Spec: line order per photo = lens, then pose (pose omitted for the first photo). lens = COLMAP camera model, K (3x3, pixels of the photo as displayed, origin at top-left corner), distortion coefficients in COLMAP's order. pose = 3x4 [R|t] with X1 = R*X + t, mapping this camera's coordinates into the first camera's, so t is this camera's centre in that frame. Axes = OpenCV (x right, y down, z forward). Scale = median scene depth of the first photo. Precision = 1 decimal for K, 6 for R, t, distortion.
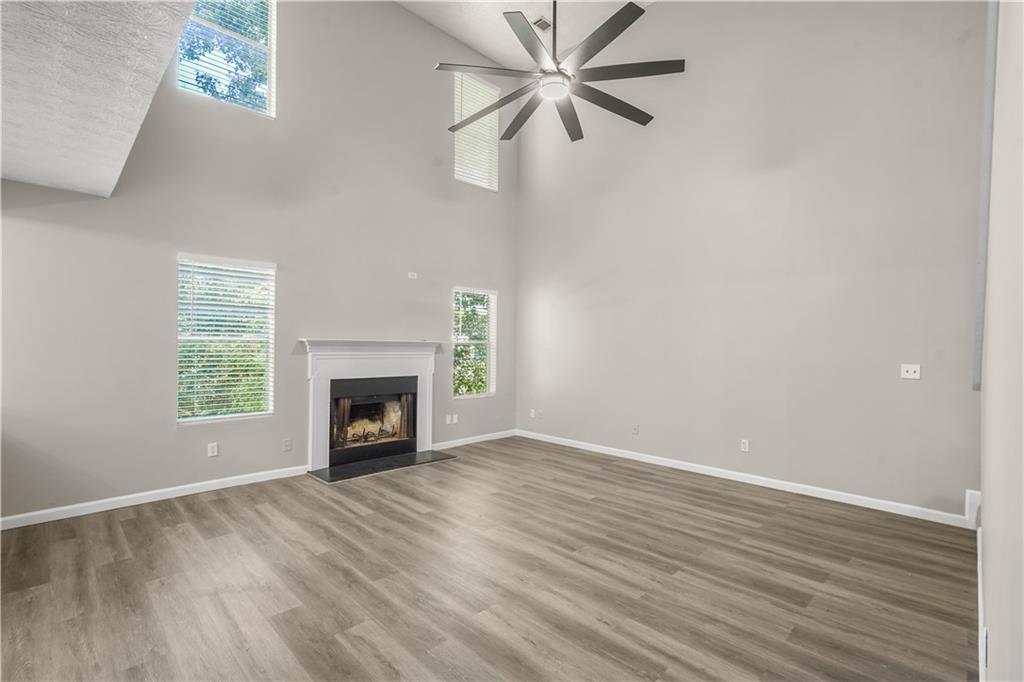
lens RADIAL K [[465.4, 0, 511.7], [0, 465.4, 339.3], [0, 0, 1]] dist [-0.004132, 0.002159]
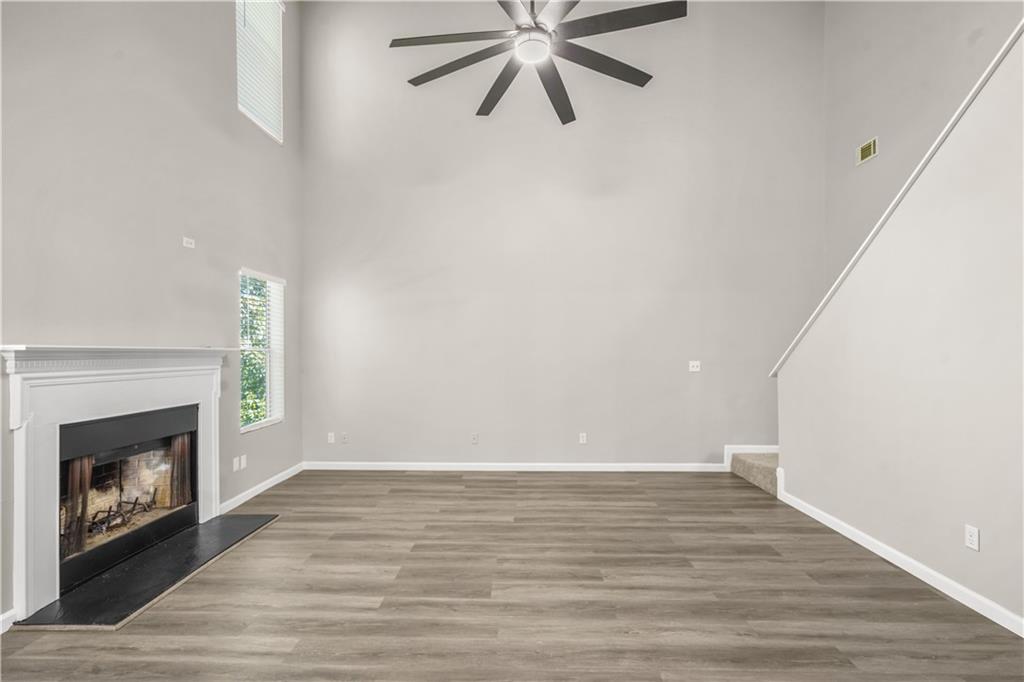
lens RADIAL K [[465.4, 0, 512.9], [0, 465.4, 348.7], [0, 0, 1]] dist [-0.004132, 0.002159]
pose [[0.729300, -0.010865, 0.684107, -0.434847], [0.005562, 0.999935, 0.009951, 0.000497], [-0.684171, -0.003452, 0.729313, 0.337073]]
